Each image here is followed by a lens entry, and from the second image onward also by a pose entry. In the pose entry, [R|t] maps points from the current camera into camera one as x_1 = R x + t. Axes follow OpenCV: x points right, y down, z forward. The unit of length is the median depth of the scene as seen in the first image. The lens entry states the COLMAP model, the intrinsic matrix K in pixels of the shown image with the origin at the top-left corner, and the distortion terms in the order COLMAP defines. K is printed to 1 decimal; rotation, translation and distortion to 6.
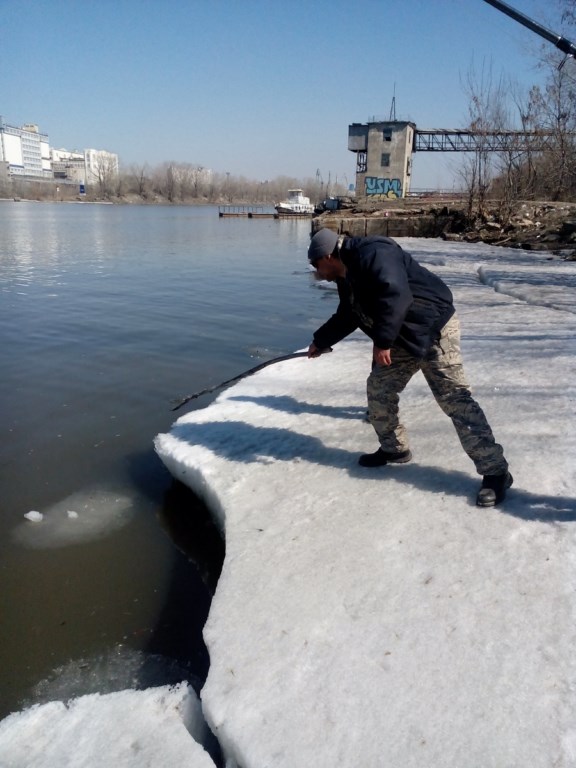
lens RADIAL K [[633.7, 0, 288.7], [0, 633.7, 400.0], [0, 0, 1]] dist [0.069617, -0.093863]
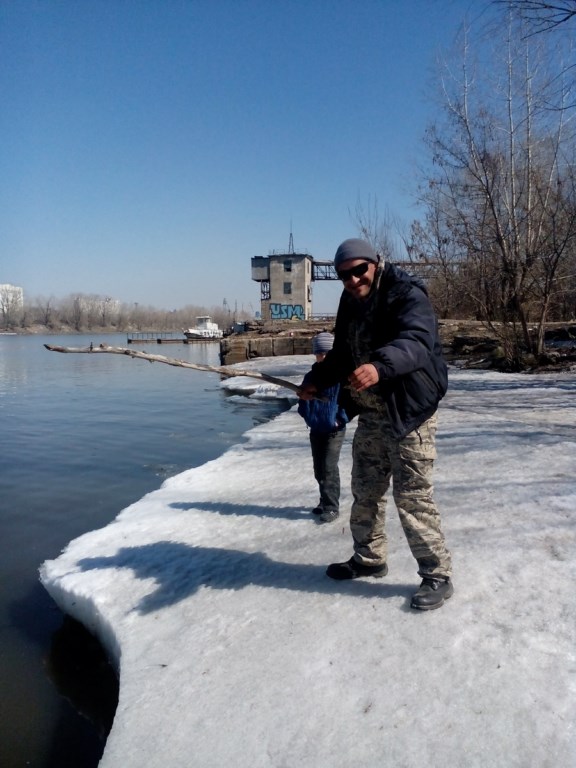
lens RADIAL K [[635.3, 0, 290.7], [0, 635.3, 397.8], [0, 0, 1]] dist [0.069673, -0.088494]
pose [[0.989283, -0.039229, 0.140642, 0.001707], [0.065280, 0.980434, -0.185710, 0.003340], [-0.130605, 0.192901, 0.972487, 0.011472]]
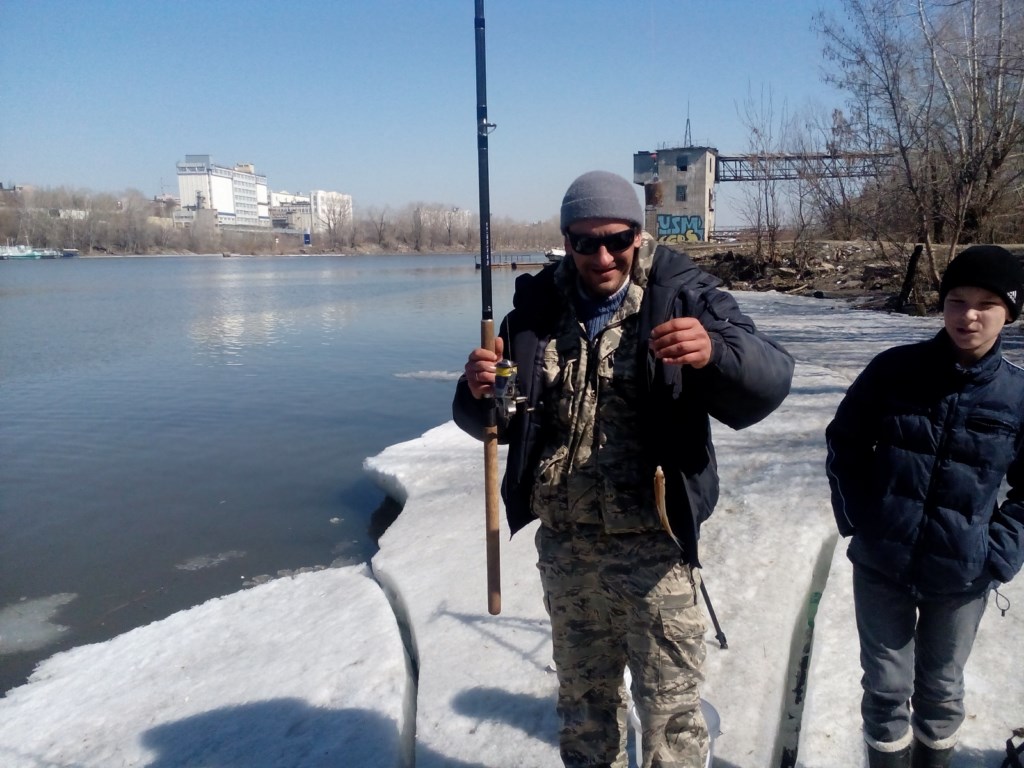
lens RADIAL K [[841.1, 0, 534.0], [0, 841.1, 394.6], [0, 0, 1]] dist [0.065586, -0.076035]
pose [[0.998743, -0.023064, -0.044513, 0.030358], [0.017210, 0.991667, -0.127676, 0.024003], [0.047087, 0.126749, 0.990817, -0.095000]]
